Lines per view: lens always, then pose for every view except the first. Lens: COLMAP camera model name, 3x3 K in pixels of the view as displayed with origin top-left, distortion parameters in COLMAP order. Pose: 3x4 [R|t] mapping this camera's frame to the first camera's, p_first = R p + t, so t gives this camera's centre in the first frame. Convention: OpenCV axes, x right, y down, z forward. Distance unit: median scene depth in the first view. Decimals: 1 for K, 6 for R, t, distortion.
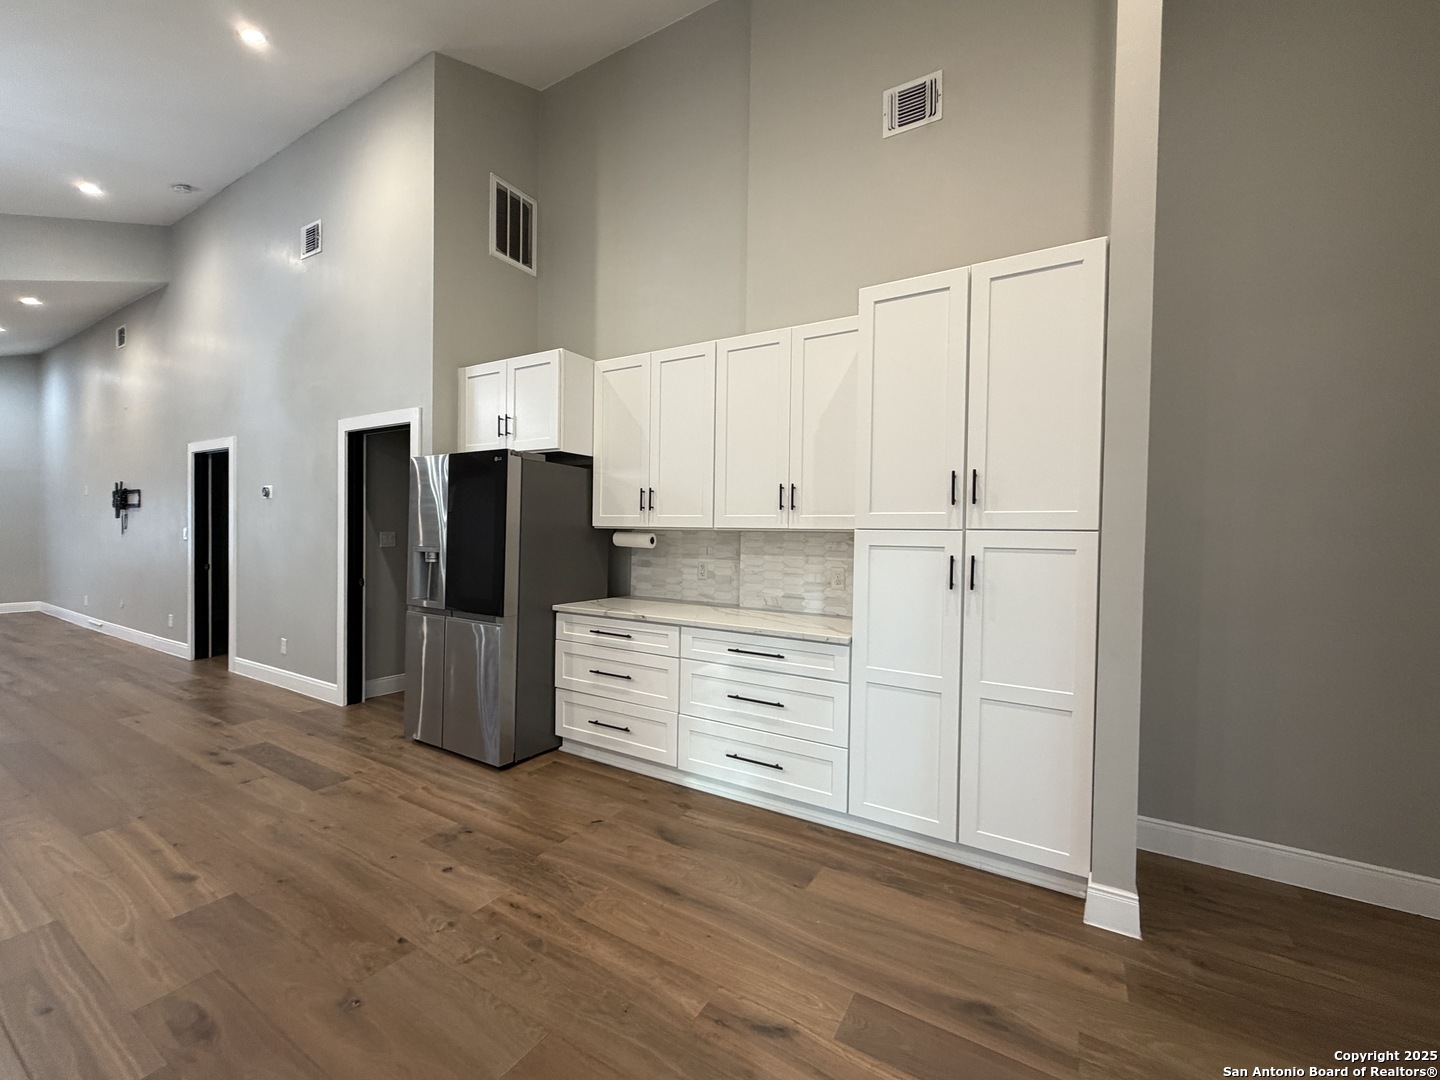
lens RADIAL K [[593.9, 0, 725.0], [0, 593.9, 541.0], [0, 0, 1]] dist [0.001377, 0.000370]
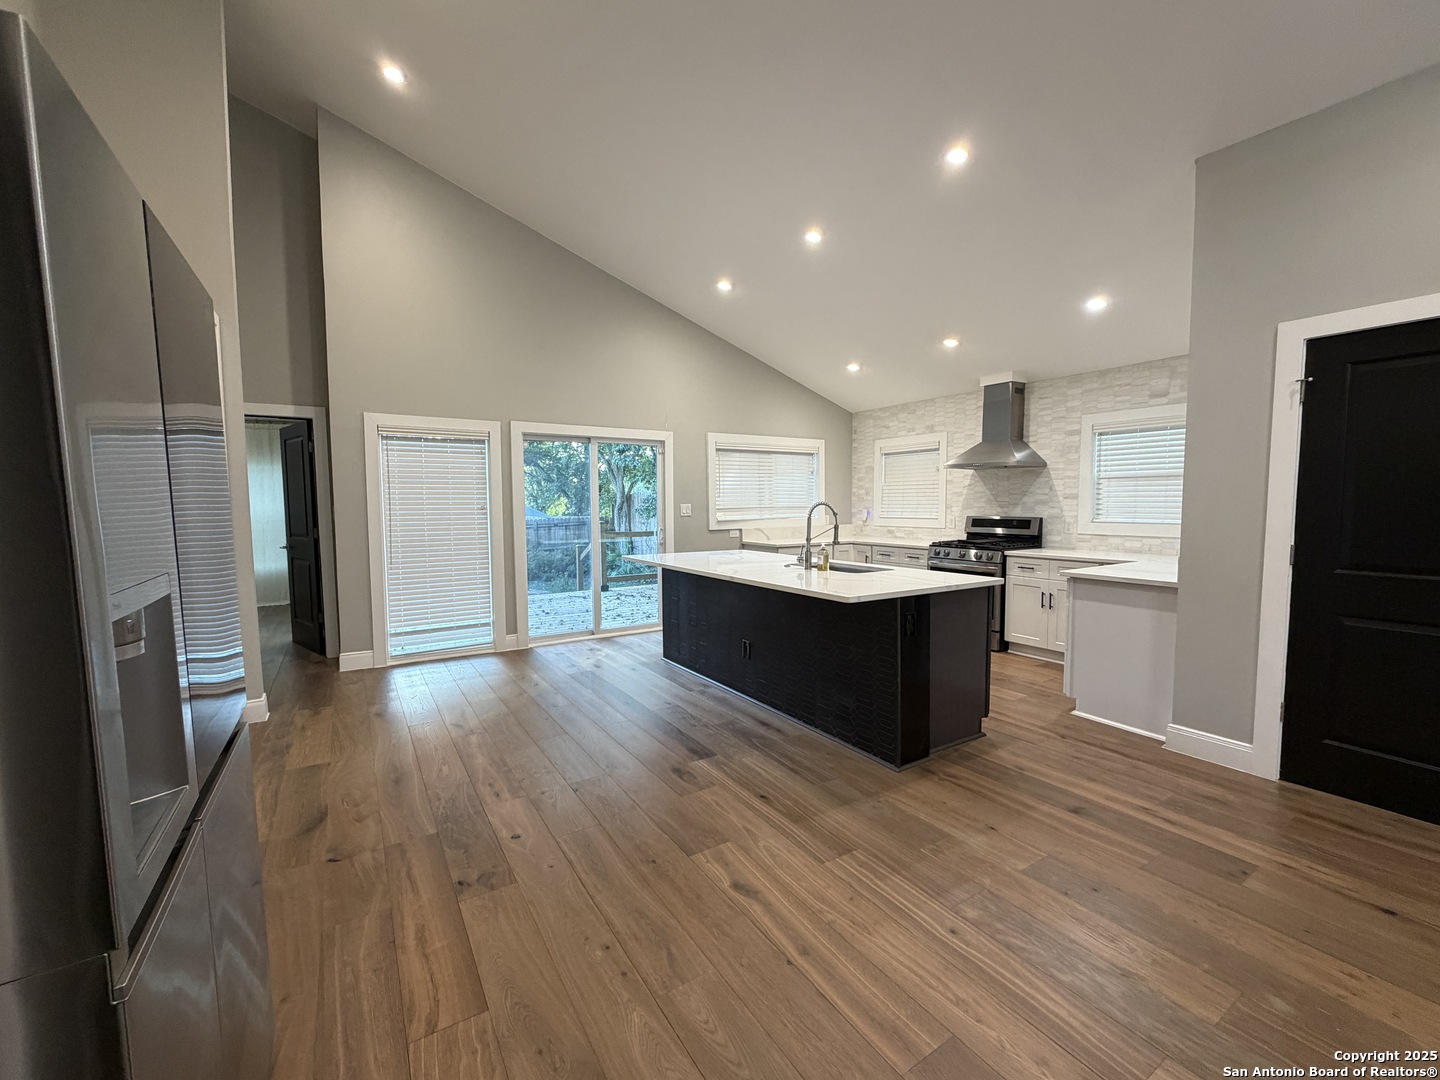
lens RADIAL K [[593.9, 0, 721.7], [0, 593.9, 544.9], [0, 0, 1]] dist [0.001377, 0.000370]
pose [[-0.893122, -0.041866, 0.447862, -1.225859], [-0.000019, 0.995663, 0.093036, -0.033943], [-0.449815, 0.083083, -0.889249, 1.722687]]
